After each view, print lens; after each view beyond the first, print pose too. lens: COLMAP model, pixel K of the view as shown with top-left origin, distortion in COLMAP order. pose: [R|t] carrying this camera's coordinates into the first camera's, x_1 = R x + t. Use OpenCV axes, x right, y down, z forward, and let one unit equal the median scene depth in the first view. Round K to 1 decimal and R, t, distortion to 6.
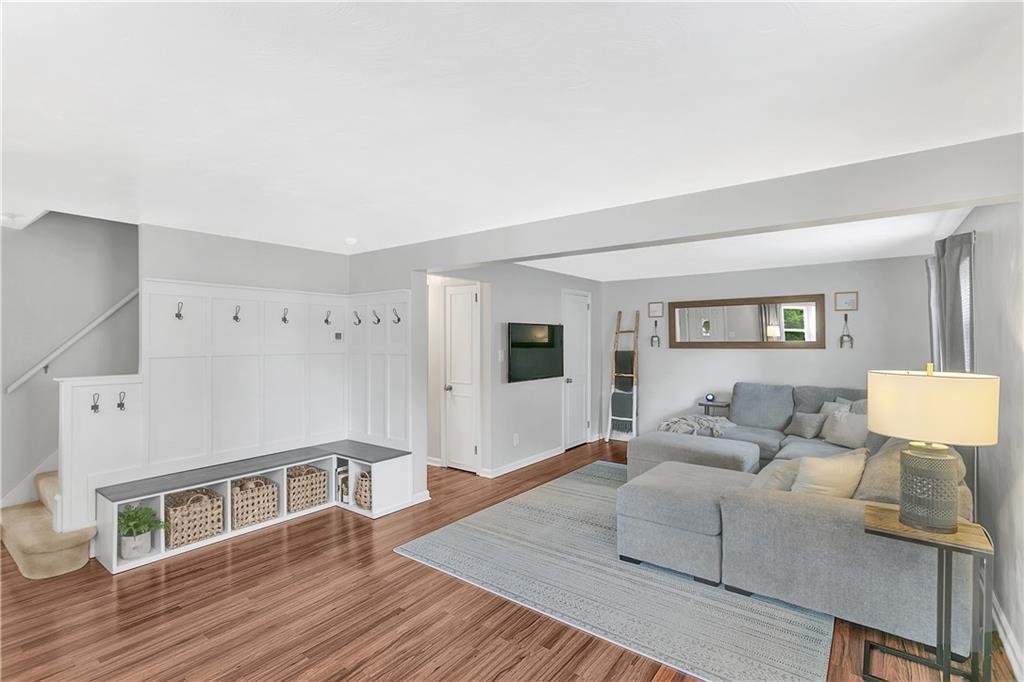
lens RADIAL K [[482.8, 0, 525.4], [0, 482.8, 333.8], [0, 0, 1]] dist [0.003471, 0.001395]
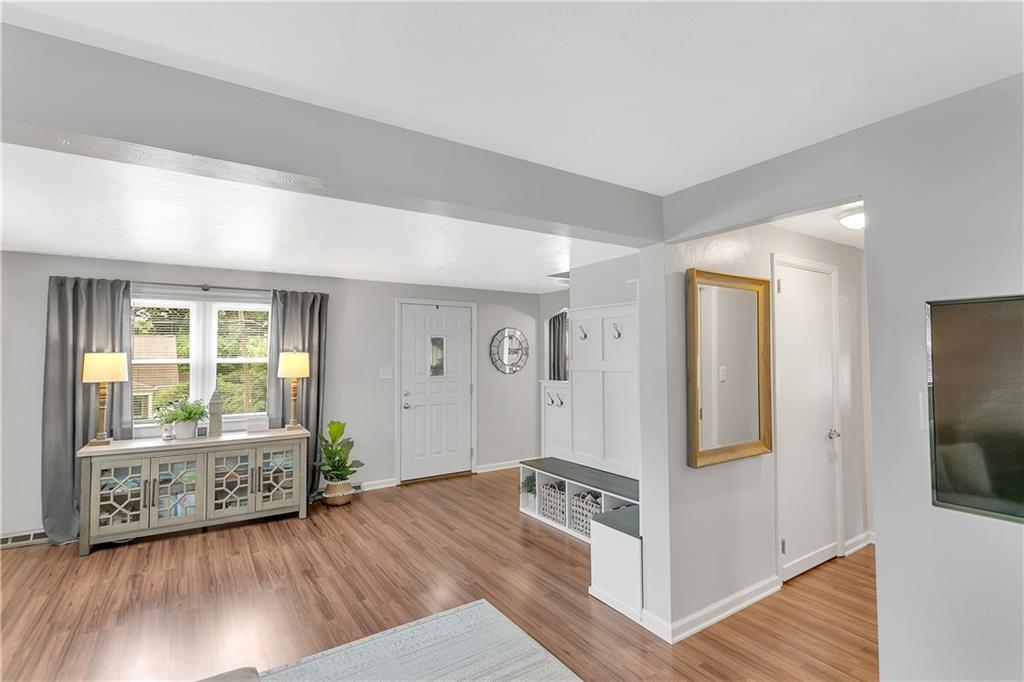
lens RADIAL K [[482.8, 0, 506.9], [0, 482.8, 339.9], [0, 0, 1]] dist [0.003471, 0.001395]
pose [[-0.359321, -0.020732, -0.932984, 0.651193], [0.016215, 0.999464, -0.028454, -0.004306], [0.933073, -0.025352, -0.358792, 1.625620]]
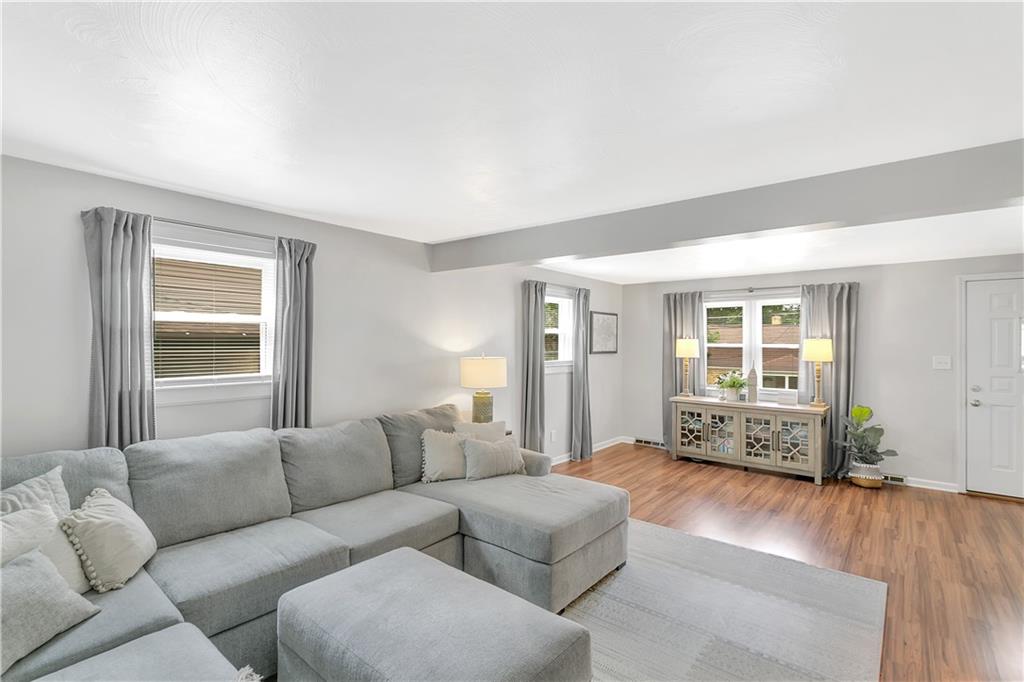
lens RADIAL K [[482.8, 0, 507.6], [0, 482.8, 338.1], [0, 0, 1]] dist [0.003471, 0.001395]
pose [[-0.998001, 0.001869, 0.063164, 0.439909], [0.000761, 0.999845, -0.017572, 0.008329], [-0.063187, -0.017489, -0.997848, 2.305231]]
